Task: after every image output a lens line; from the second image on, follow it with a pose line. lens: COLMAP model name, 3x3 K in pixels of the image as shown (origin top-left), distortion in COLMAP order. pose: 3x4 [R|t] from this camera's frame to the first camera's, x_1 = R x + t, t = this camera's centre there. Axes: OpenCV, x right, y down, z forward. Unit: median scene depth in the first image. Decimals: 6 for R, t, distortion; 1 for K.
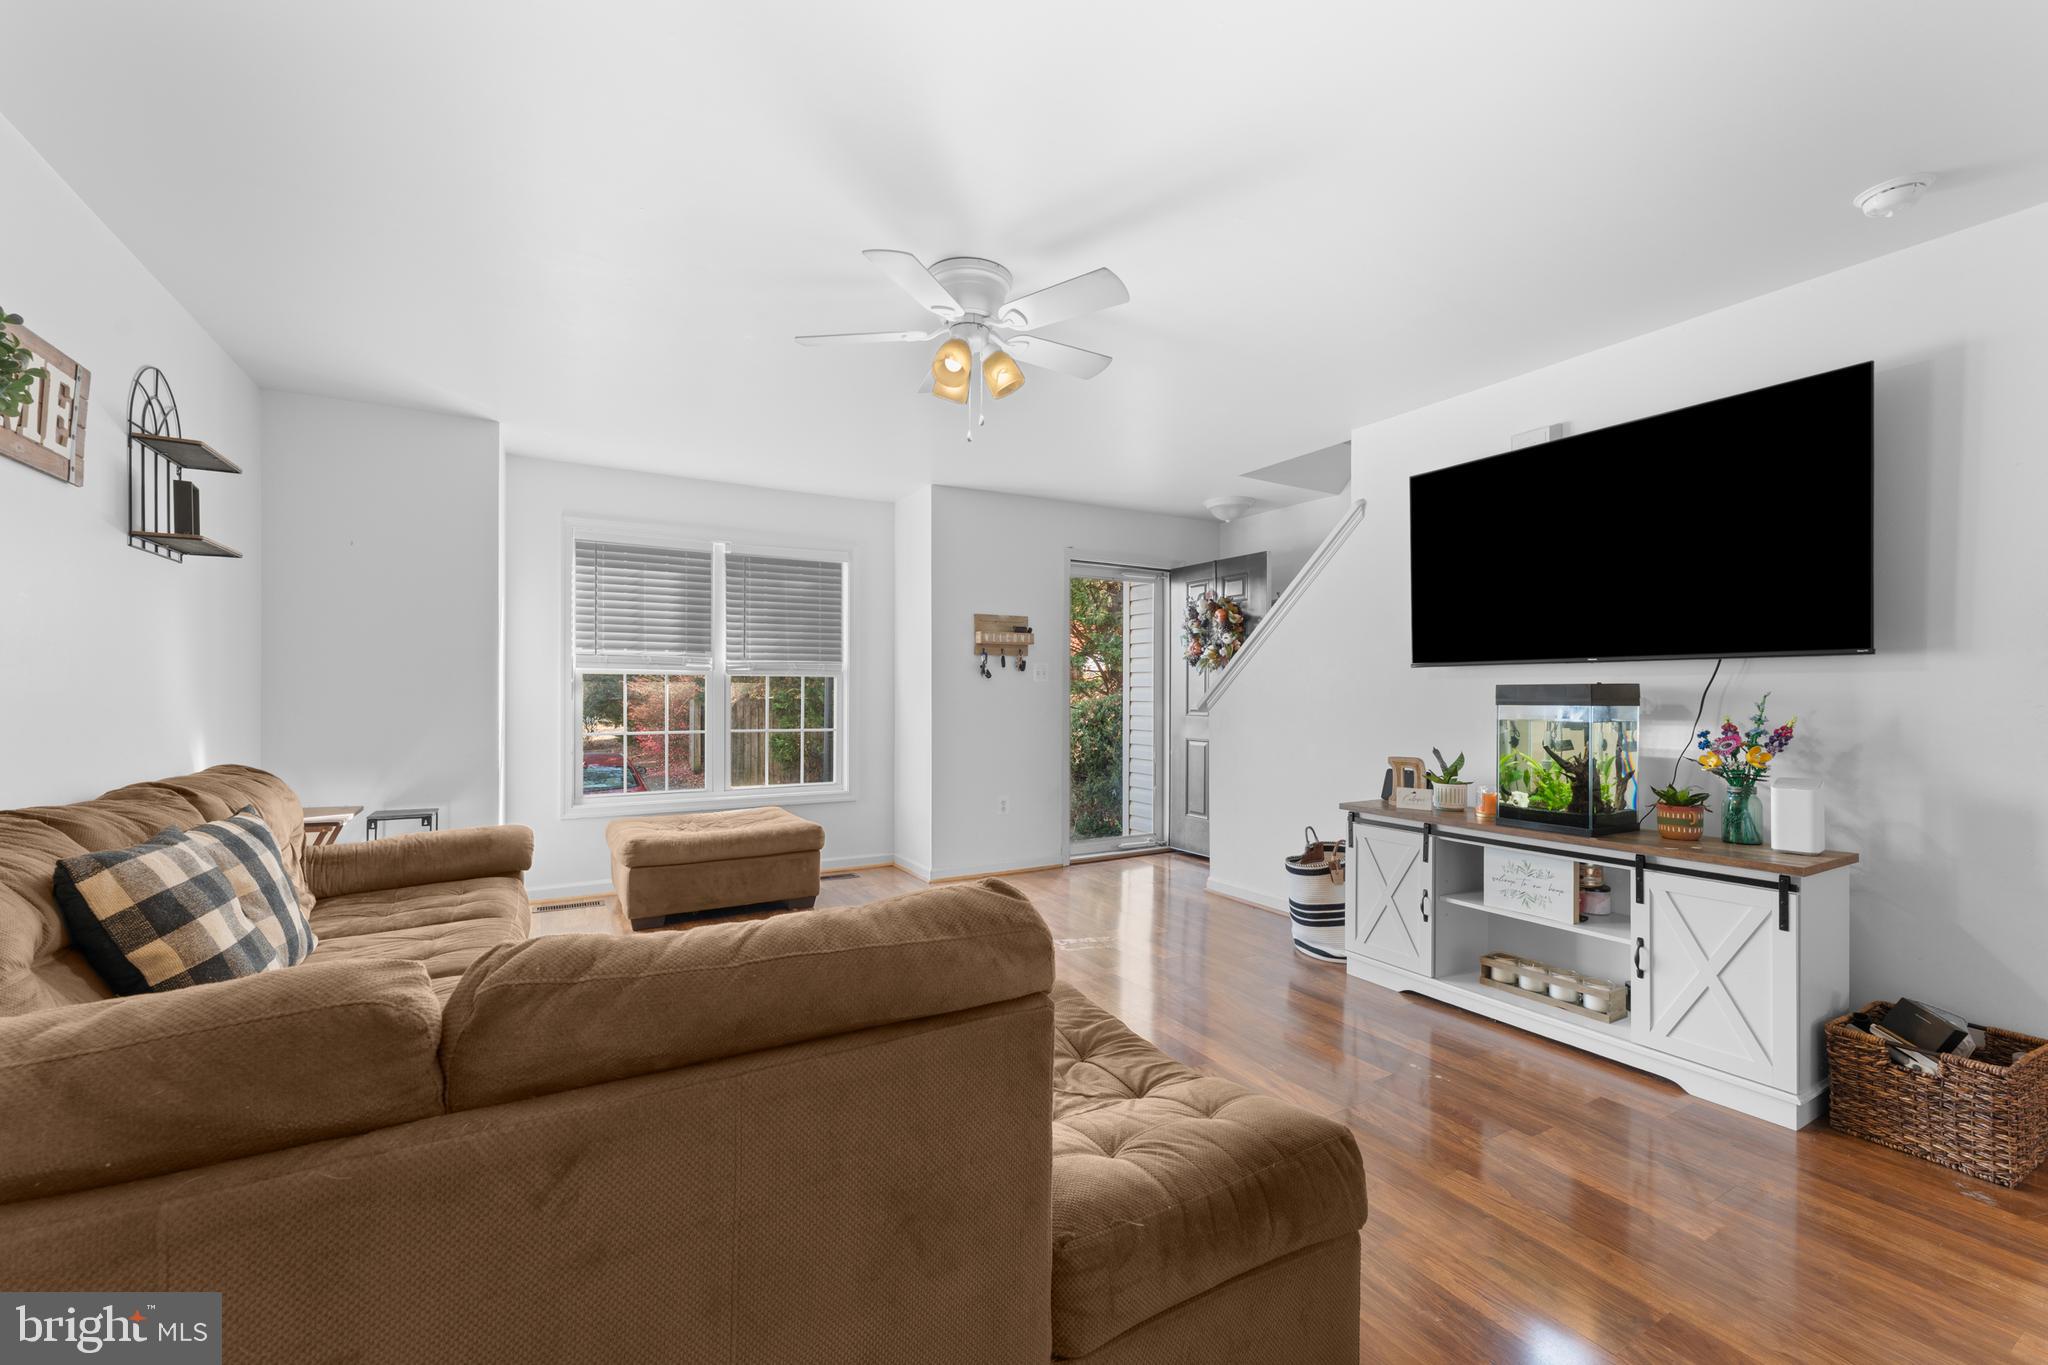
lens RADIAL K [[824.1, 0, 1017.2], [0, 824.1, 680.1], [0, 0, 1]] dist [-0.000273, 0.000067]
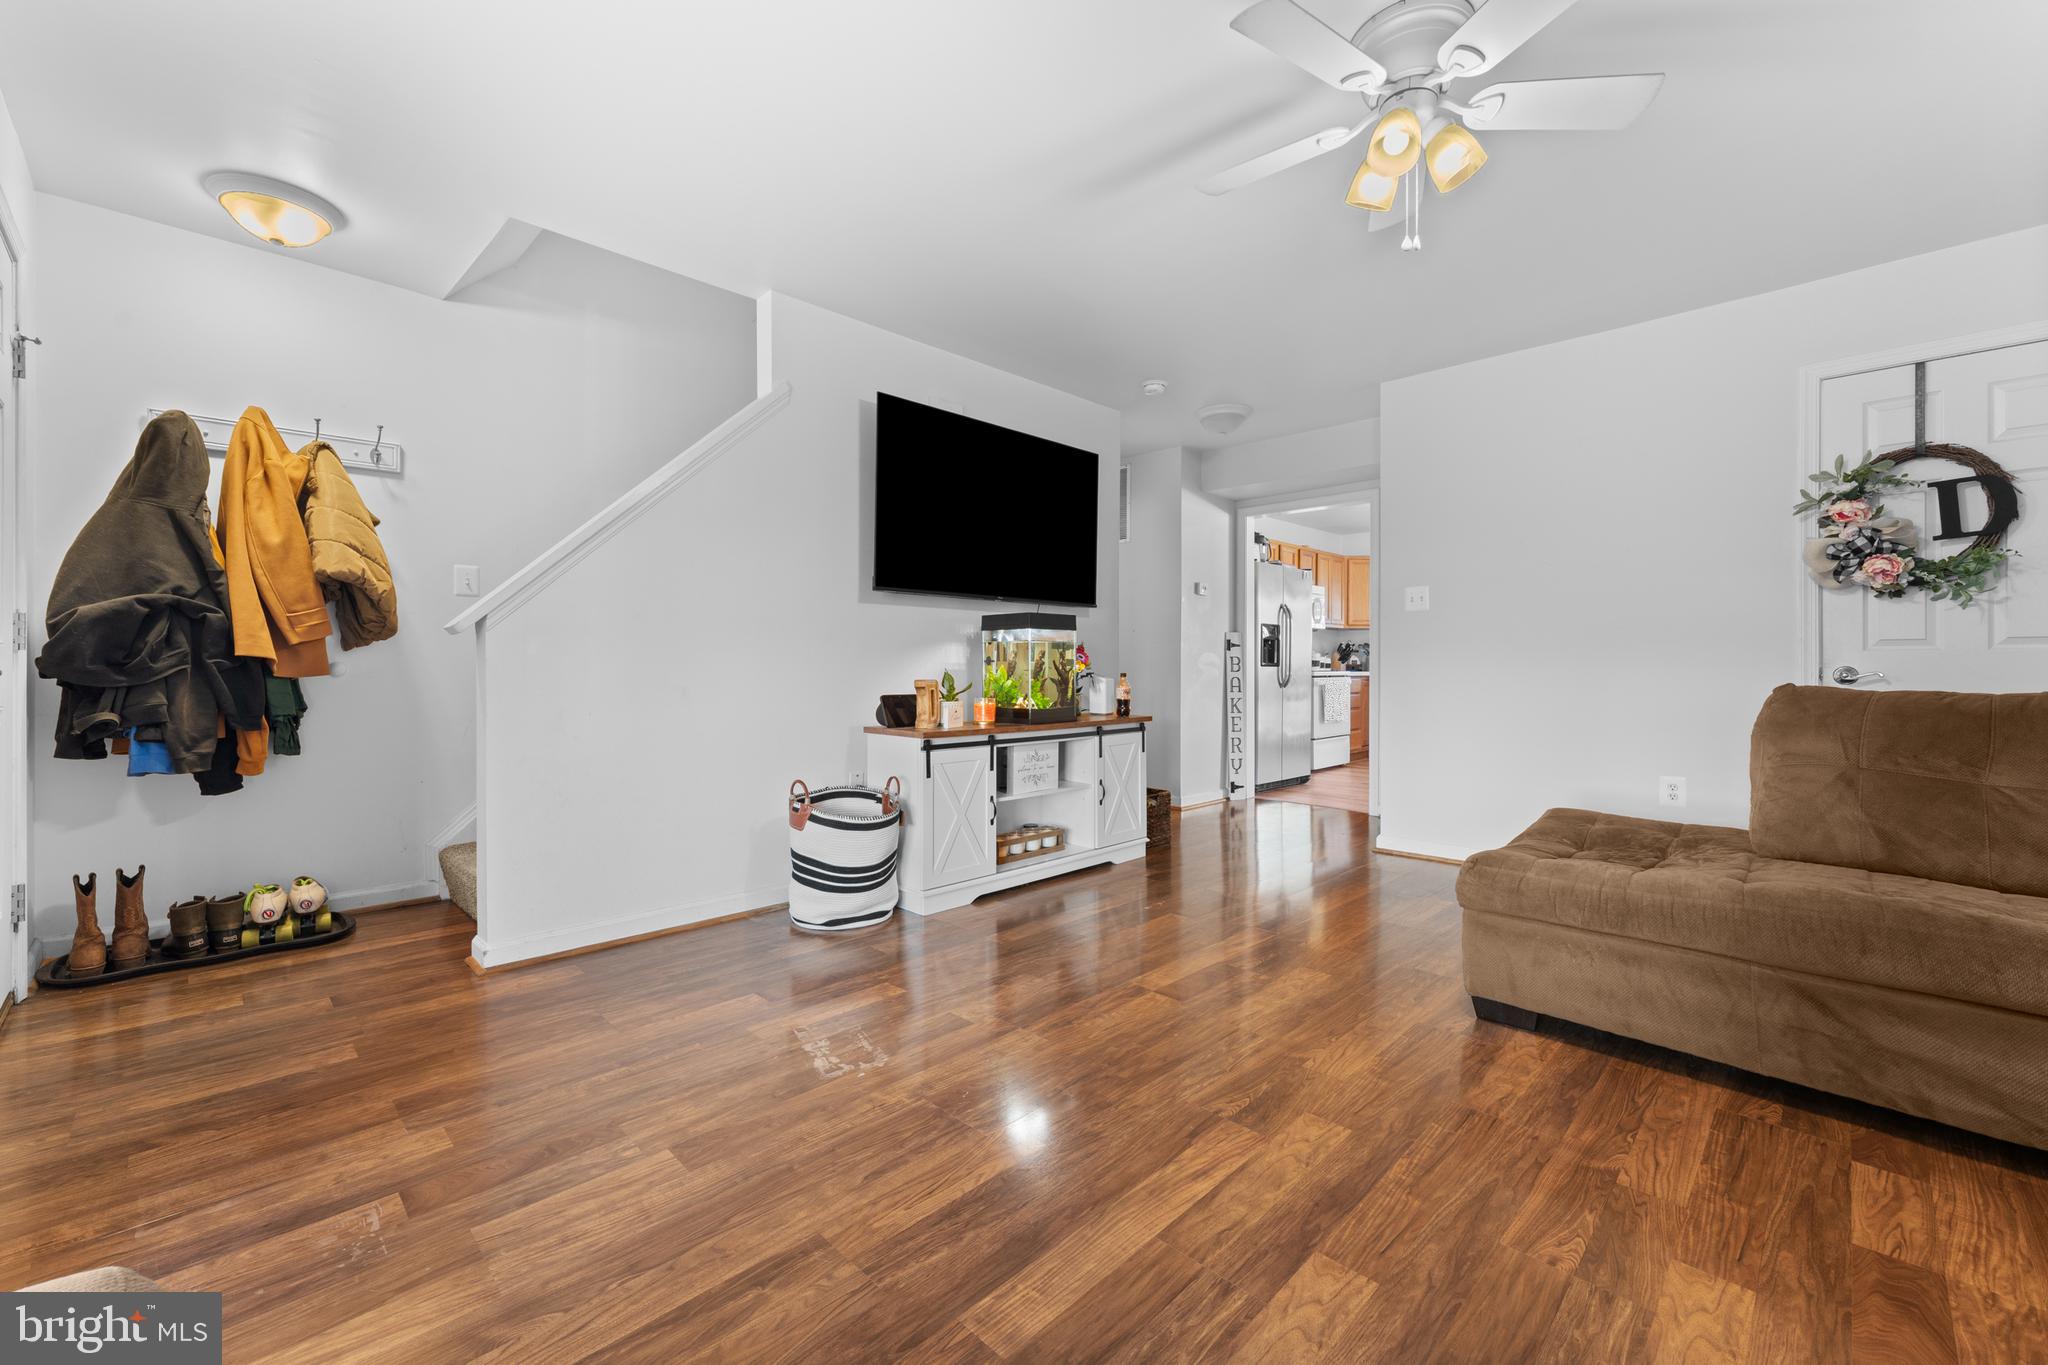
lens RADIAL K [[824.1, 0, 1017.2], [0, 824.1, 680.1], [0, 0, 1]] dist [-0.000273, 0.000067]
pose [[-0.244842, 0.002751, 0.969559, -0.627862], [0.006895, 0.999976, -0.001096, 0.110121], [-0.969539, 0.006417, -0.244855, 1.339814]]
